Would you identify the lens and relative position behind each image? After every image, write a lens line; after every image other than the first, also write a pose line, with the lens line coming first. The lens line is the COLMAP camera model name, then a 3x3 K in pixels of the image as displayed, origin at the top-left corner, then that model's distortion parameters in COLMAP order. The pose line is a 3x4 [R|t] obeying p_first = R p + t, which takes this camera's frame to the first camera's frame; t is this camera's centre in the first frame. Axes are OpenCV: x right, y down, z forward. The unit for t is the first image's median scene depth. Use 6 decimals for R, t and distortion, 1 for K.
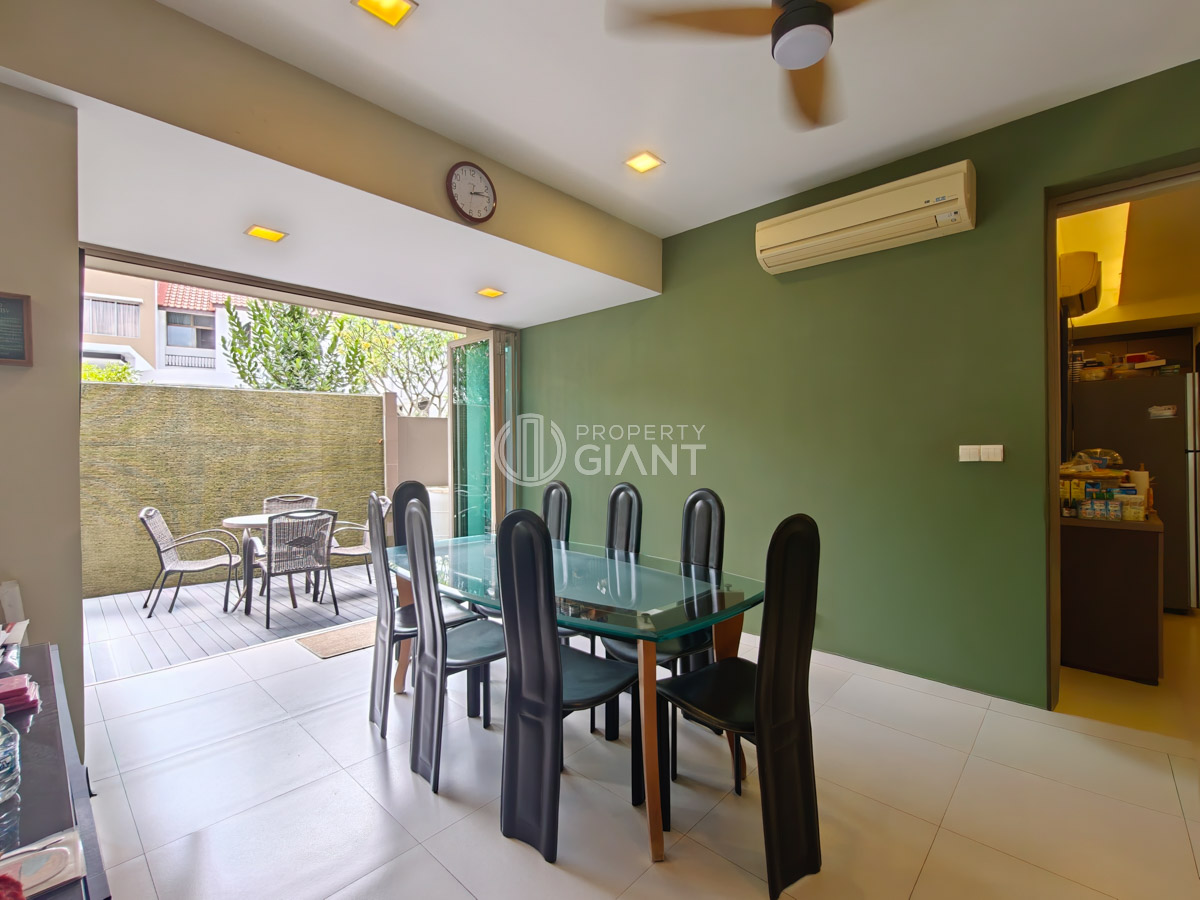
lens RADIAL K [[535.1, 0, 603.1], [0, 535.1, 448.2], [0, 0, 1]] dist [-0.002413, -0.000693]
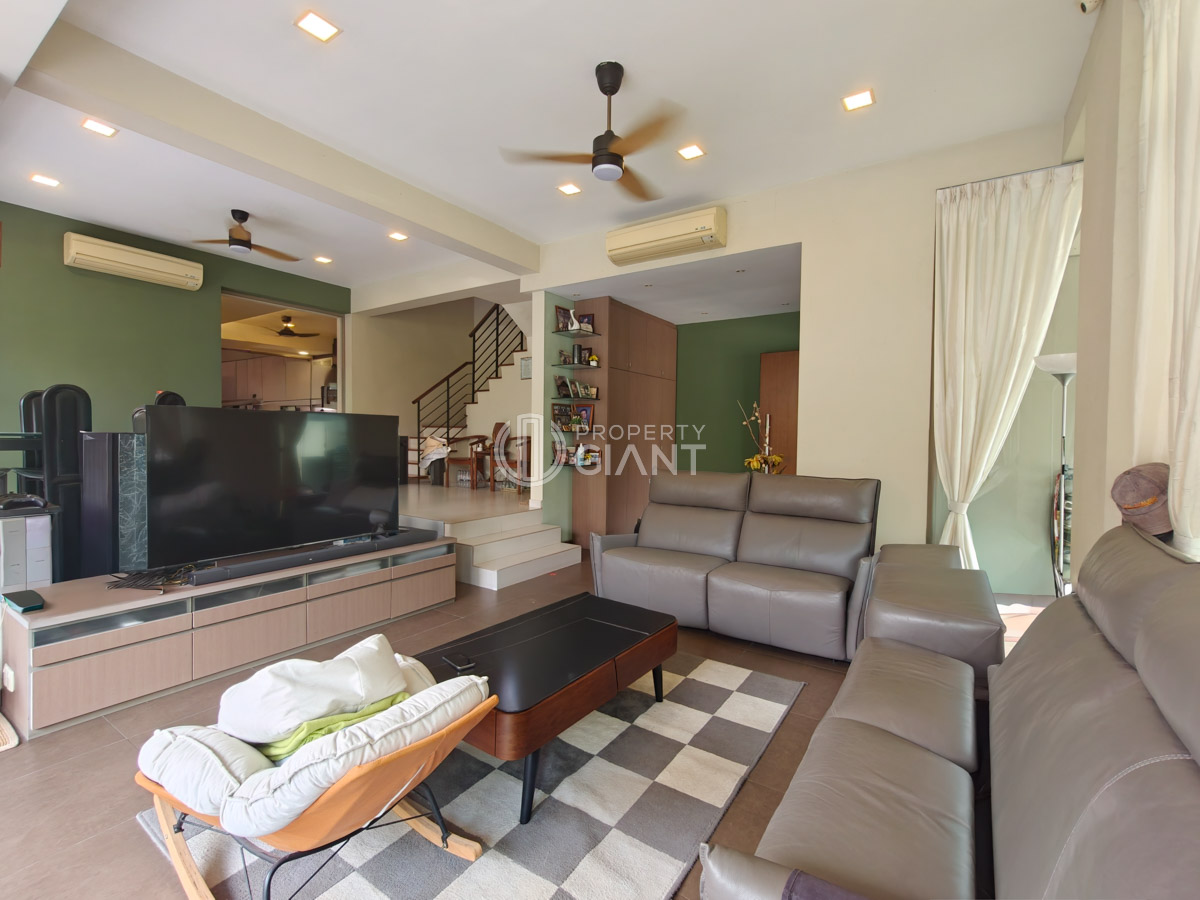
lens RADIAL K [[535.1, 0, 603.1], [0, 535.1, 448.2], [0, 0, 1]] dist [-0.002413, -0.000693]
pose [[-0.163688, -0.018026, 0.986347, -1.628429], [-0.008133, 0.999824, 0.016922, 0.181619], [-0.986479, -0.005252, -0.163806, -0.305992]]
